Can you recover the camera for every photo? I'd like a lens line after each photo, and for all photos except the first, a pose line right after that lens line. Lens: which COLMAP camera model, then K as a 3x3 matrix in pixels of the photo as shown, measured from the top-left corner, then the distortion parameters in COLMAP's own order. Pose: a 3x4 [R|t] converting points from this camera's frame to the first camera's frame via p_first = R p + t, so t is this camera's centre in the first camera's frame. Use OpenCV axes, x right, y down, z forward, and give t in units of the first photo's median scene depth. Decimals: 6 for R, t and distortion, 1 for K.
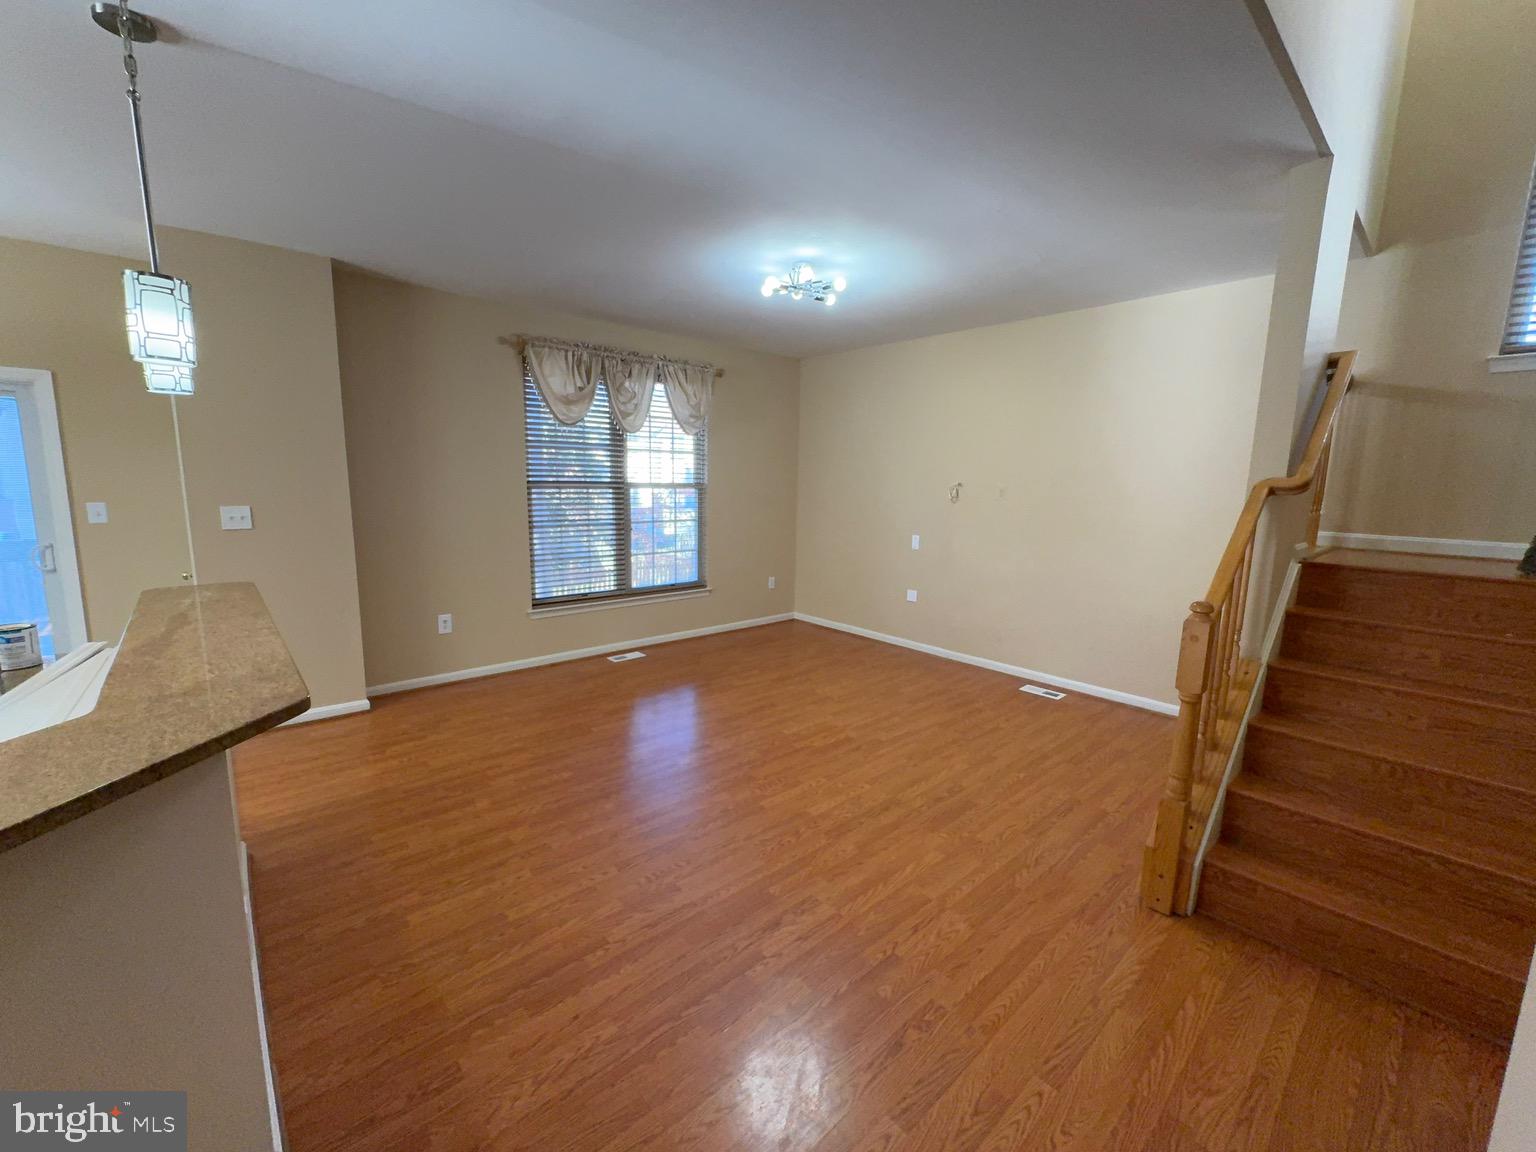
lens RADIAL K [[614.2, 0, 765.0], [0, 614.2, 575.8], [0, 0, 1]] dist [-0.001443, -0.000126]
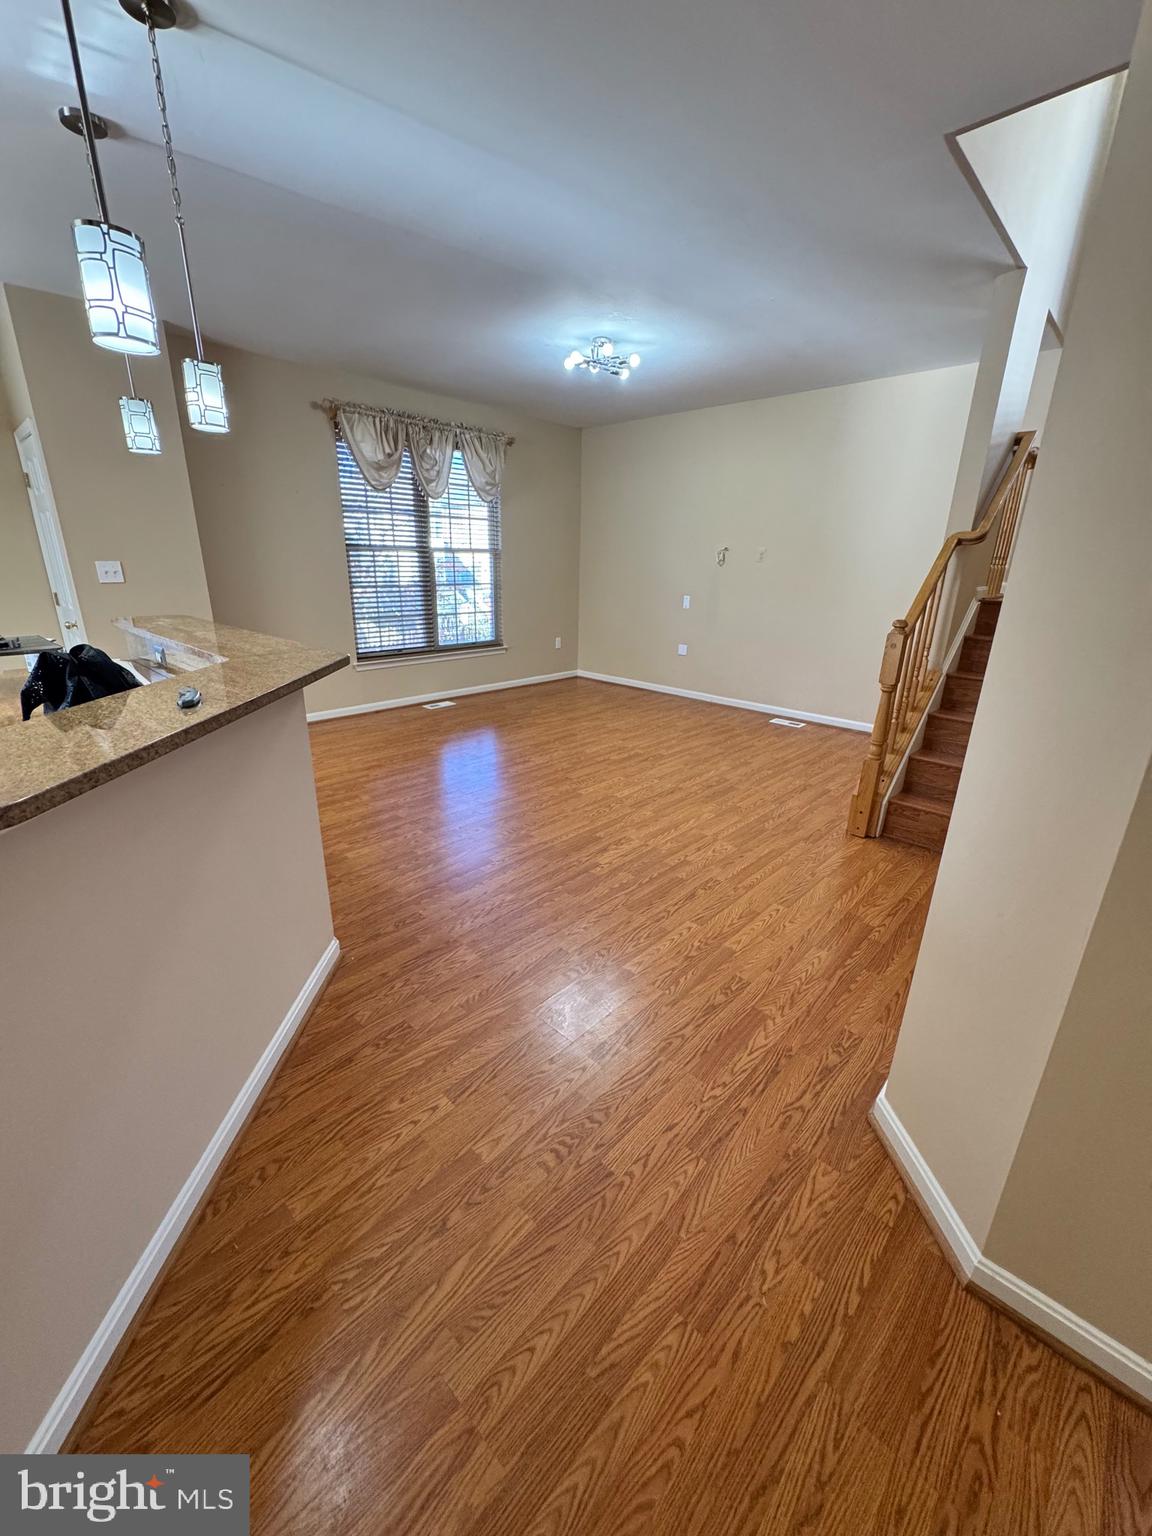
lens RADIAL K [[601.2, 0, 574.4], [0, 601.2, 762.8], [0, 0, 1]] dist [-0.001941, 0.000069]
pose [[0.996378, -0.027558, 0.080441, -0.117433], [0.013442, 0.985178, 0.171006, 0.086262], [-0.083961, -0.169306, 0.981981, -0.259269]]
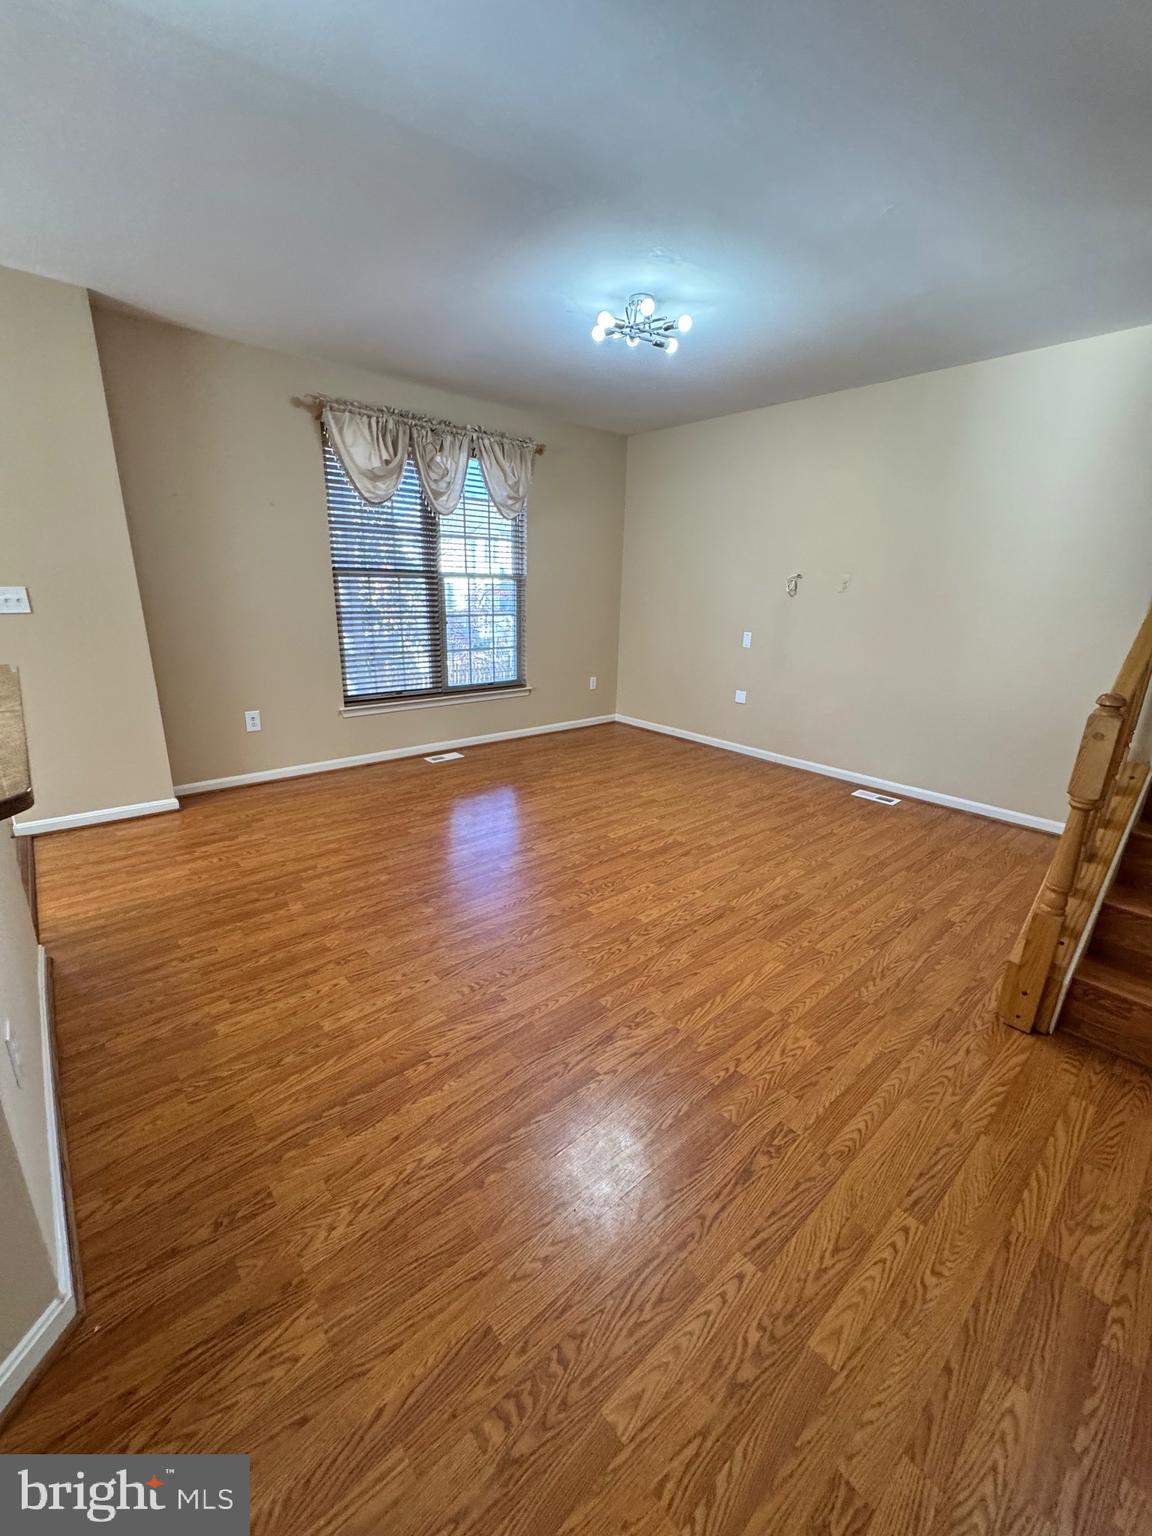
lens RADIAL K [[601.2, 0, 574.4], [0, 601.2, 762.8], [0, 0, 1]] dist [-0.001941, 0.000069]
pose [[0.999936, 0.008793, -0.007050, -0.023045], [-0.007781, 0.991139, 0.132604, 0.022522], [0.008154, -0.132541, 0.991144, 0.107000]]
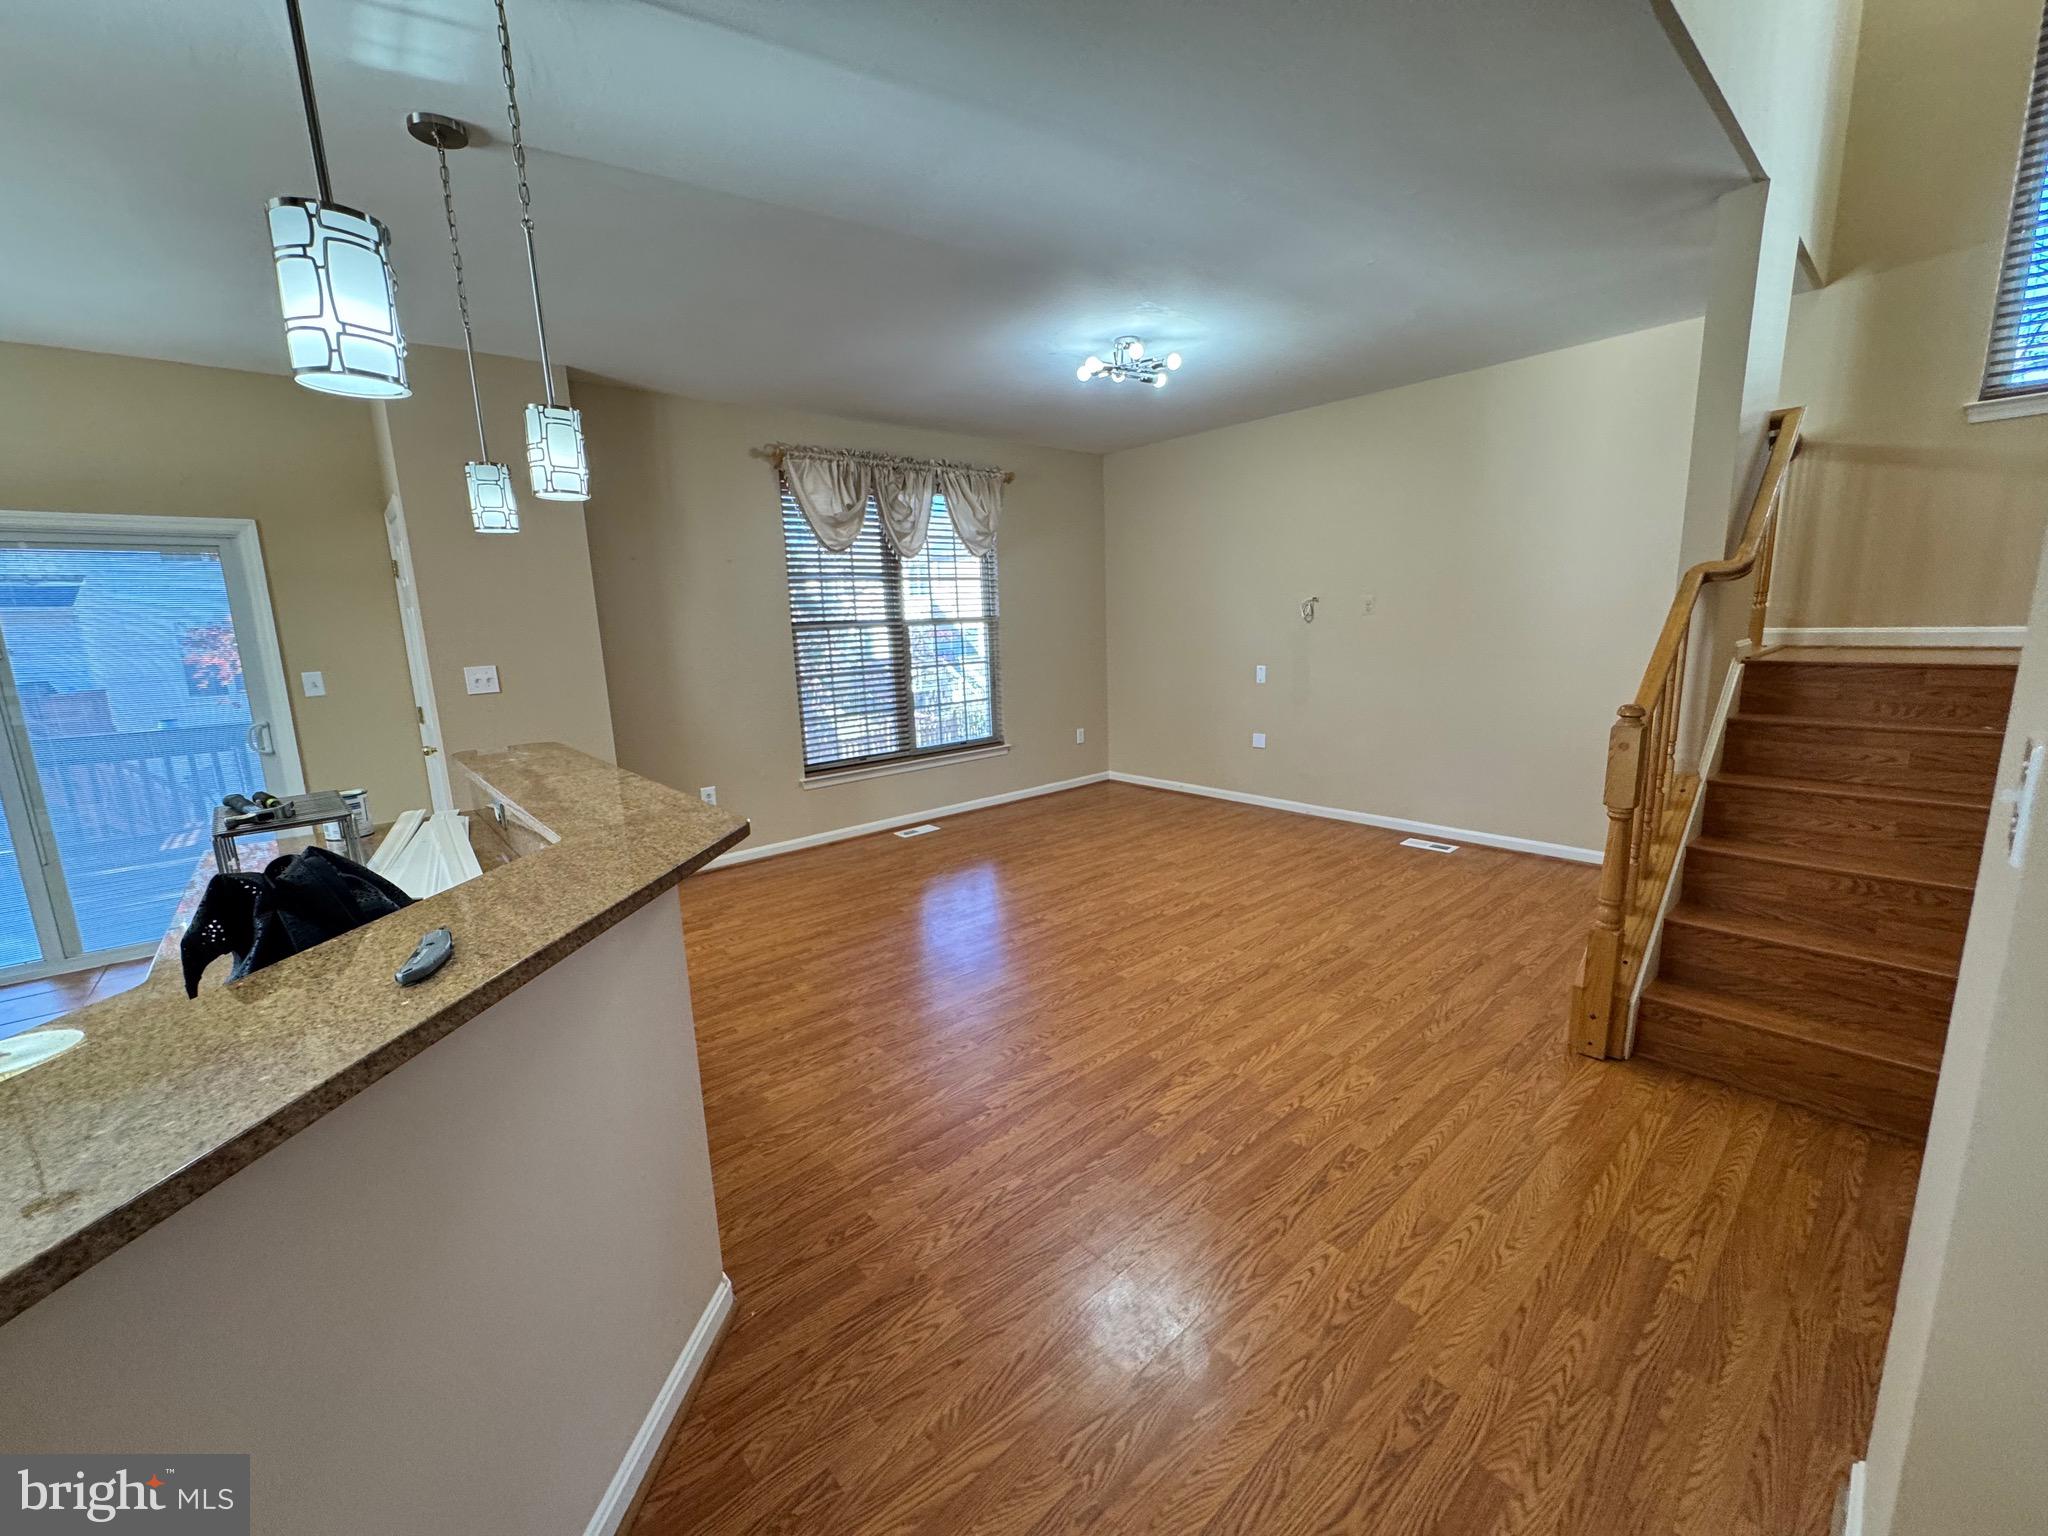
lens RADIAL K [[801.6, 0, 1019.9], [0, 801.6, 766.9], [0, 0, 1]] dist [-0.001941, 0.000069]
pose [[0.998507, -0.050975, -0.019618, -0.108442], [0.051538, 0.998241, 0.029321, 0.037507], [0.018089, -0.030288, 0.999378, -0.125176]]
